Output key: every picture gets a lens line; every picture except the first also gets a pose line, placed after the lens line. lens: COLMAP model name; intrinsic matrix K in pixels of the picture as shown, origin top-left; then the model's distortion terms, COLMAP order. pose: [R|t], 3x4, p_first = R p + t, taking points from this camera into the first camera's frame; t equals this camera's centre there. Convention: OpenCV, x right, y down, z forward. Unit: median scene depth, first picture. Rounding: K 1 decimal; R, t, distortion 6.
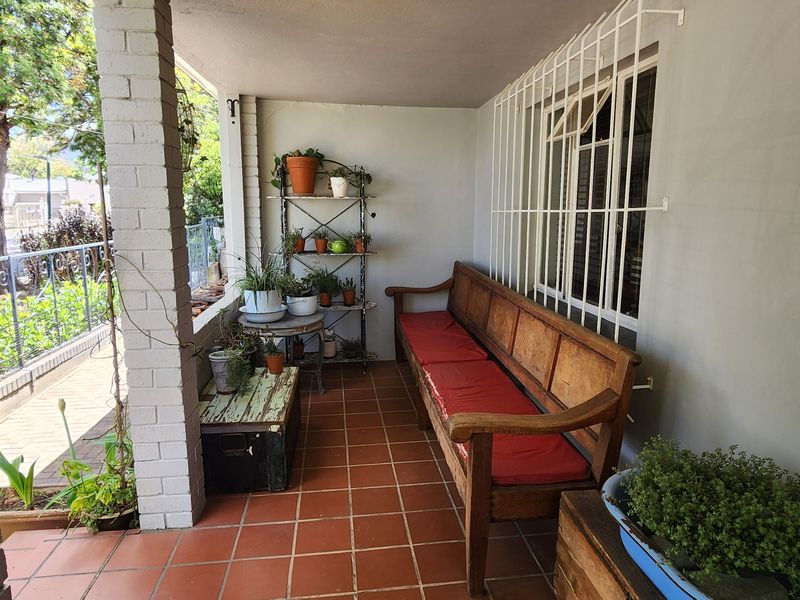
lens RADIAL K [[527.4, 0, 405.8], [0, 527.4, 303.0], [0, 0, 1]] dist [-0.013603, -0.002122]
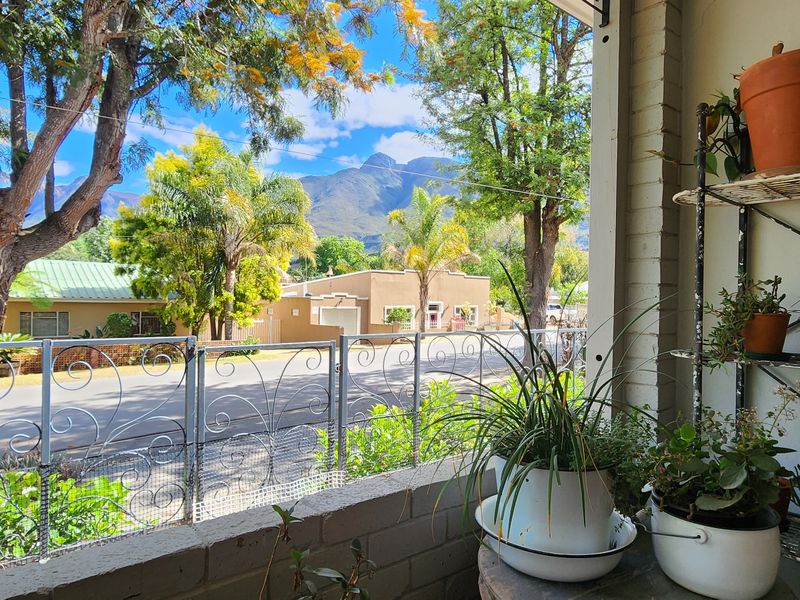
lens RADIAL K [[527.4, 0, 405.8], [0, 527.4, 303.0], [0, 0, 1]] dist [-0.013603, -0.002122]
pose [[0.534448, 0.010250, -0.845139, -0.050883], [-0.154300, 0.984306, -0.085638, -0.068824], [0.830997, 0.176175, 0.527642, 0.666901]]
